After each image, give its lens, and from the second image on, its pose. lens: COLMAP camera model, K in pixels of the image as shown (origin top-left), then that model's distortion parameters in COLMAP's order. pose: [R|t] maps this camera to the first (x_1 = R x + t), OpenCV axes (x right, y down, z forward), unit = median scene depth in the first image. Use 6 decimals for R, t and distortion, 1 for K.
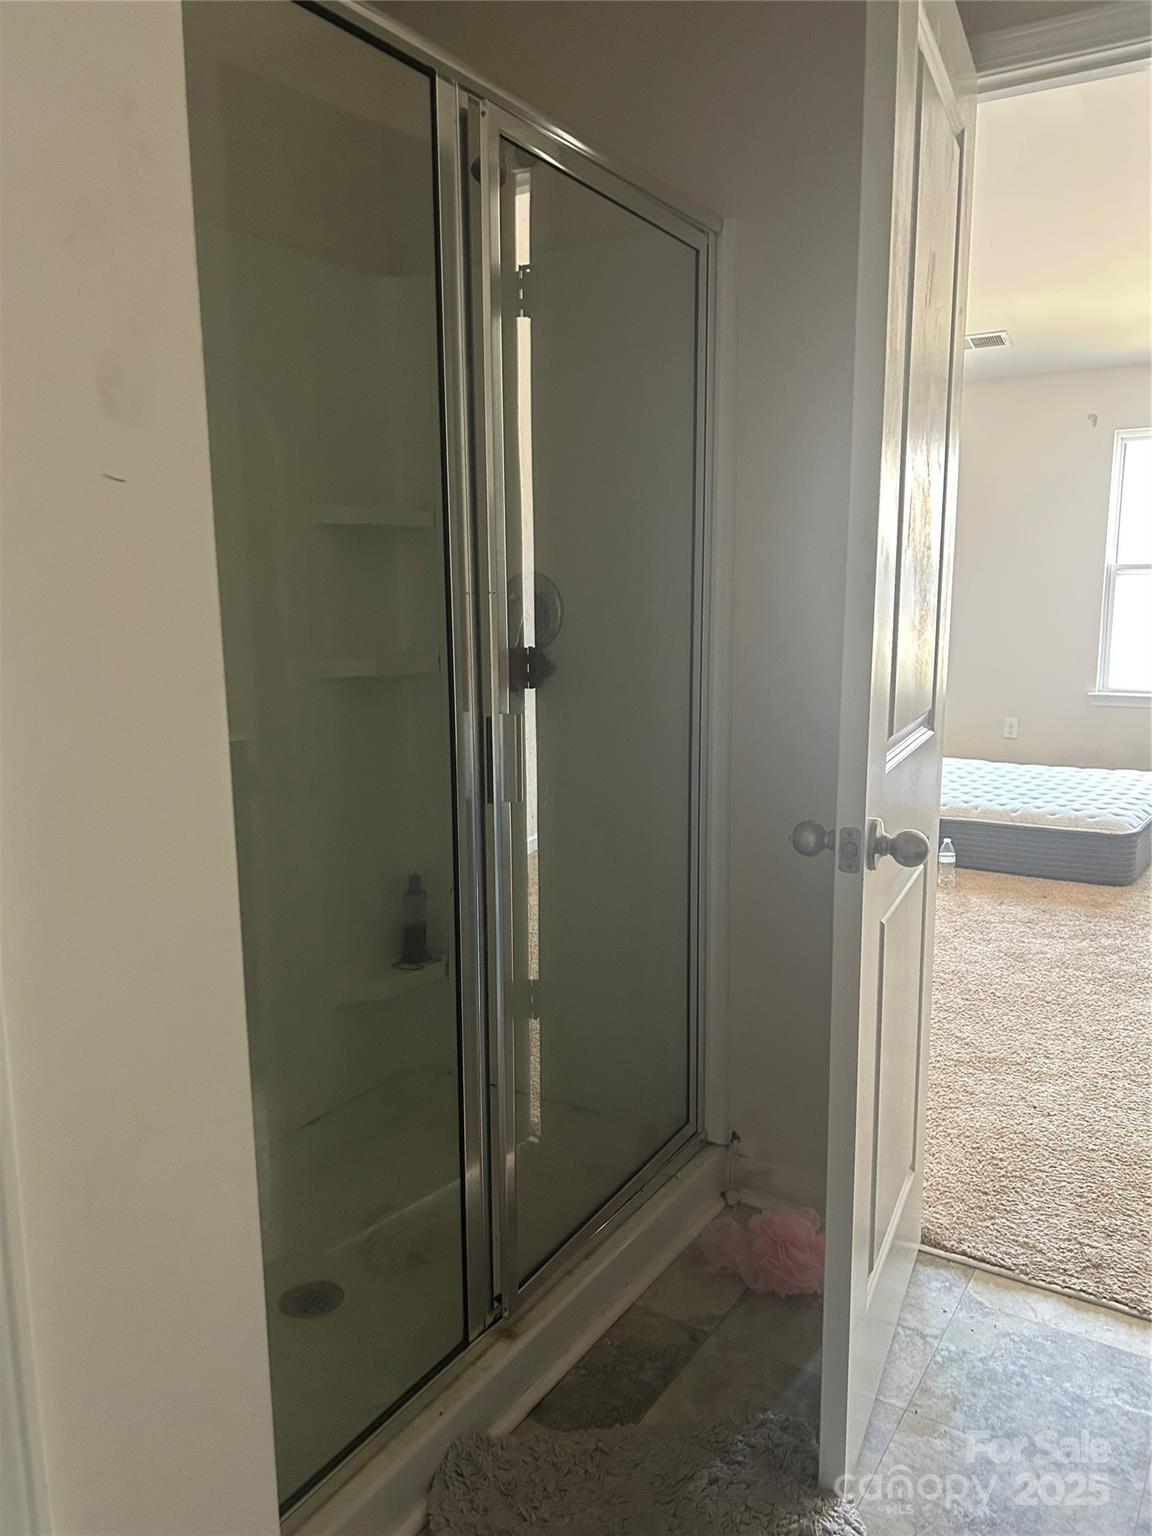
lens RADIAL K [[1166.3, 0, 580.1], [0, 1166.3, 771.5], [0, 0, 1]] dist [0.003329, 0.001967]
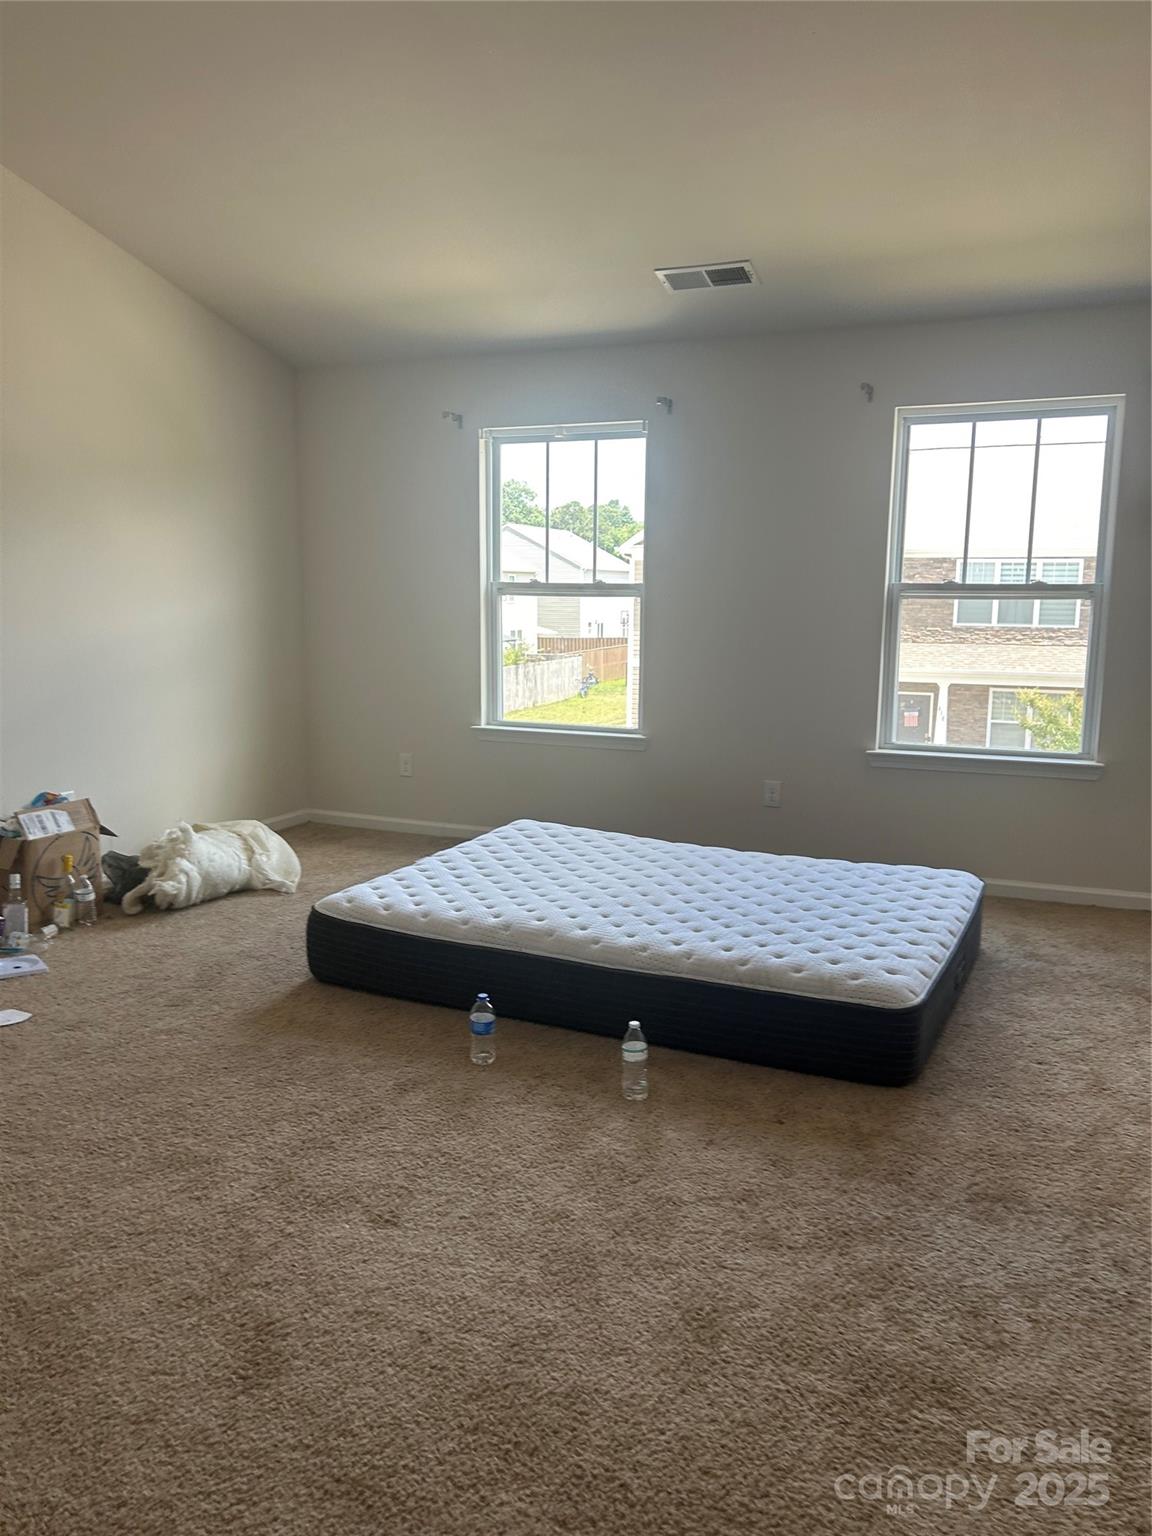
lens RADIAL K [[1166.3, 0, 576.6], [0, 1166.3, 766.2], [0, 0, 1]] dist [0.003329, 0.001967]
pose [[0.989540, -0.004957, 0.144176, 0.193631], [0.005960, 0.999961, -0.006526, -0.075249], [-0.144138, 0.007317, 0.989531, 0.382399]]
